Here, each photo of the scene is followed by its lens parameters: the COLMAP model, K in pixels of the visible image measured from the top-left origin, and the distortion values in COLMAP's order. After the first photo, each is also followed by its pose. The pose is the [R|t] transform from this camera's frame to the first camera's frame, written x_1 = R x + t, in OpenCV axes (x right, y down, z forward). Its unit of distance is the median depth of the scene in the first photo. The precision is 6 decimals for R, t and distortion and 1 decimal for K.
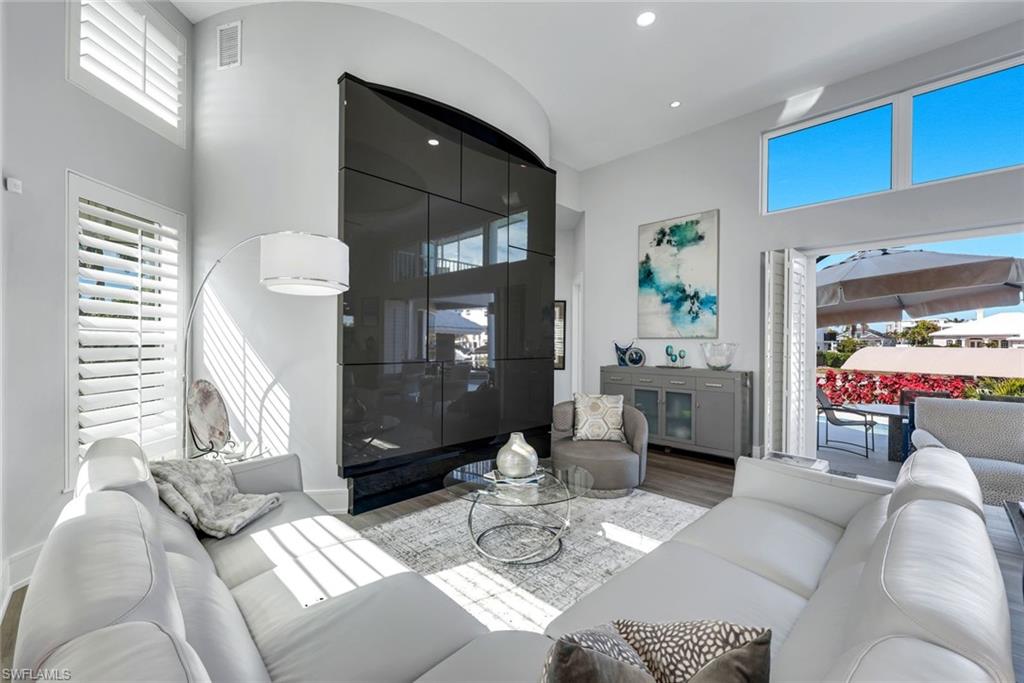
lens RADIAL K [[413.3, 0, 511.3], [0, 413.3, 341.2], [0, 0, 1]] dist [-0.001584, -0.000168]
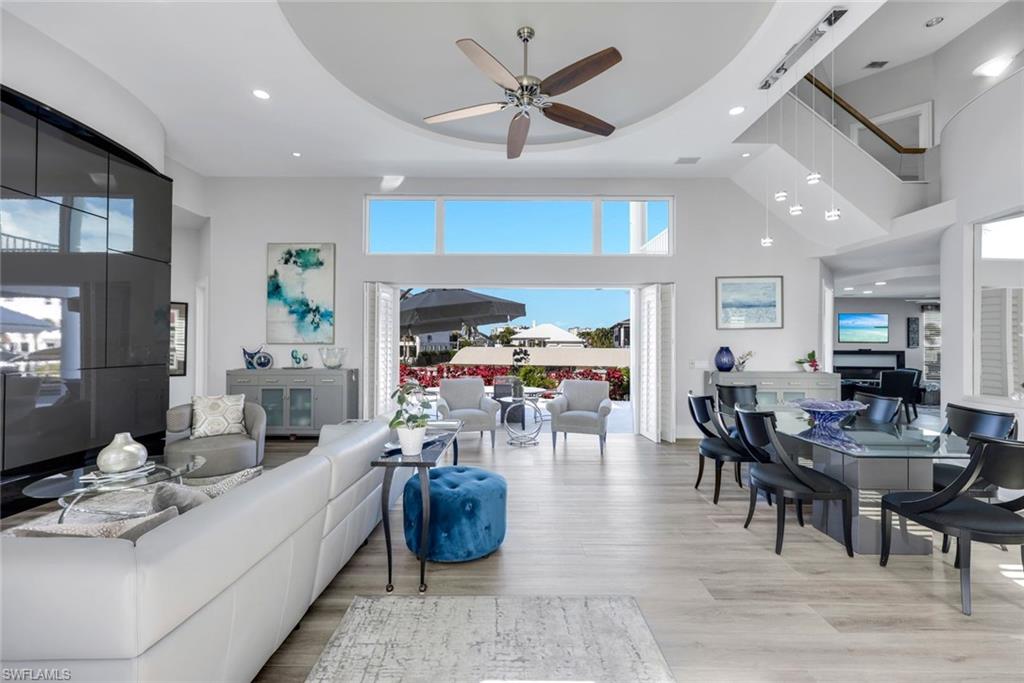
lens RADIAL K [[413.3, 0, 511.3], [0, 413.3, 341.2], [0, 0, 1]] dist [-0.001584, -0.000168]
pose [[0.707554, 0.001588, 0.706658, -0.017088], [-0.001145, 0.999999, -0.001101, -0.014622], [-0.706659, -0.000030, 0.707555, -0.287896]]
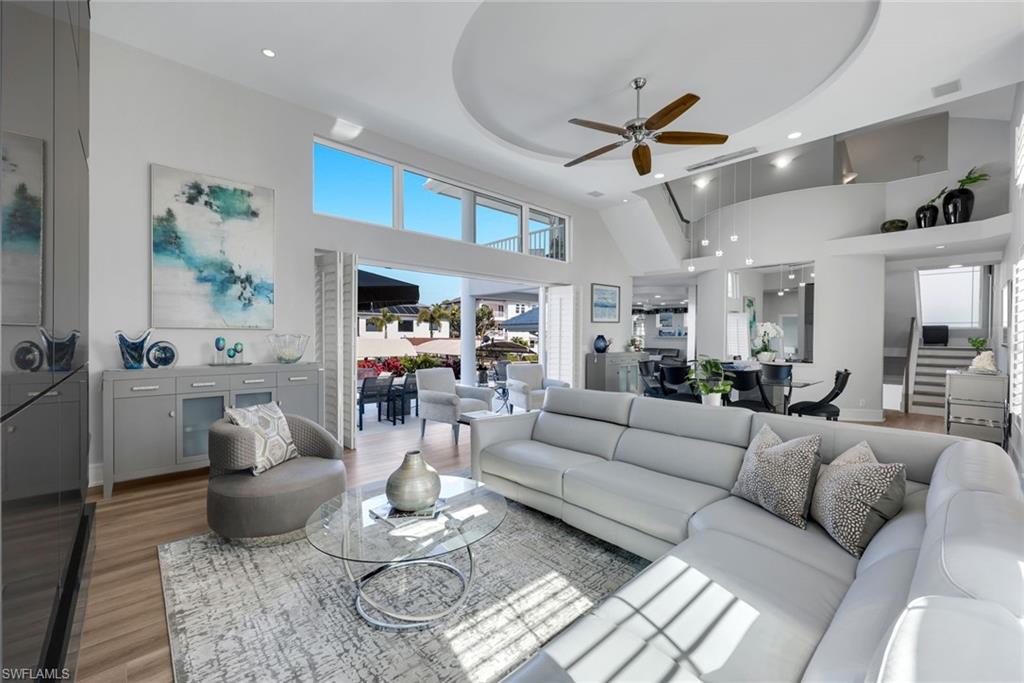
lens RADIAL K [[413.3, 0, 511.3], [0, 413.3, 341.2], [0, 0, 1]] dist [-0.001584, -0.000168]
pose [[0.037948, -0.019621, 0.999087, -0.396395], [-0.011256, 0.999735, 0.020061, -0.004384], [-0.999216, -0.012007, 0.037717, 0.414288]]
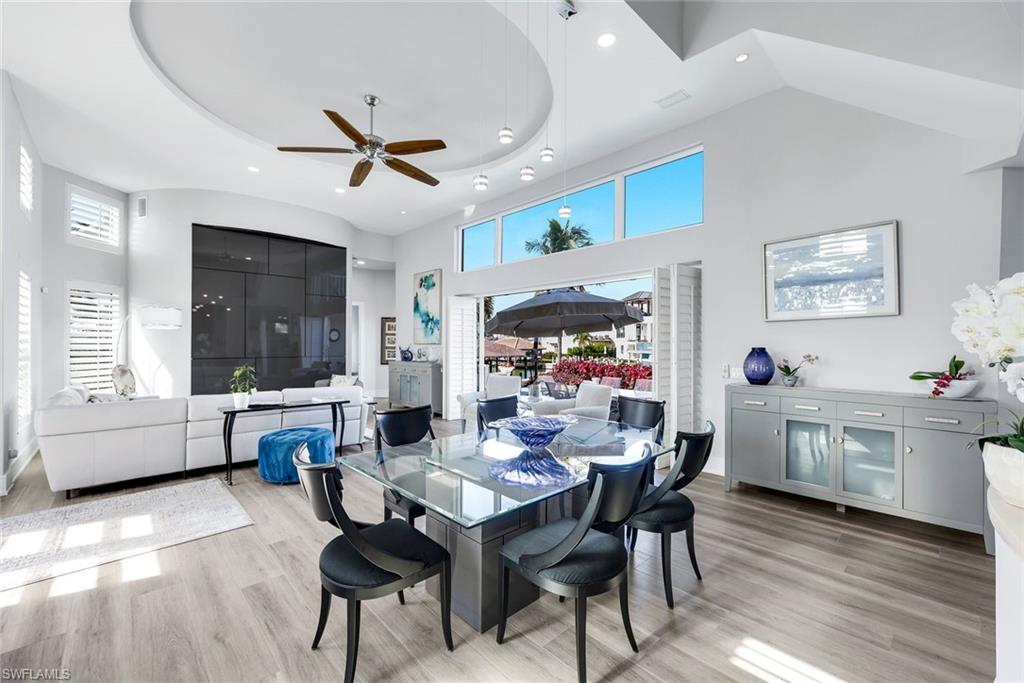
lens RADIAL K [[418.8, 0, 508.0], [0, 418.8, 342.5], [0, 0, 1]] dist [0.001605, -0.000100]
pose [[0.999446, -0.004798, -0.032935, 0.807163], [0.004824, 0.999988, 0.000700, -0.013878], [0.032932, -0.000859, 0.999457, -0.696527]]
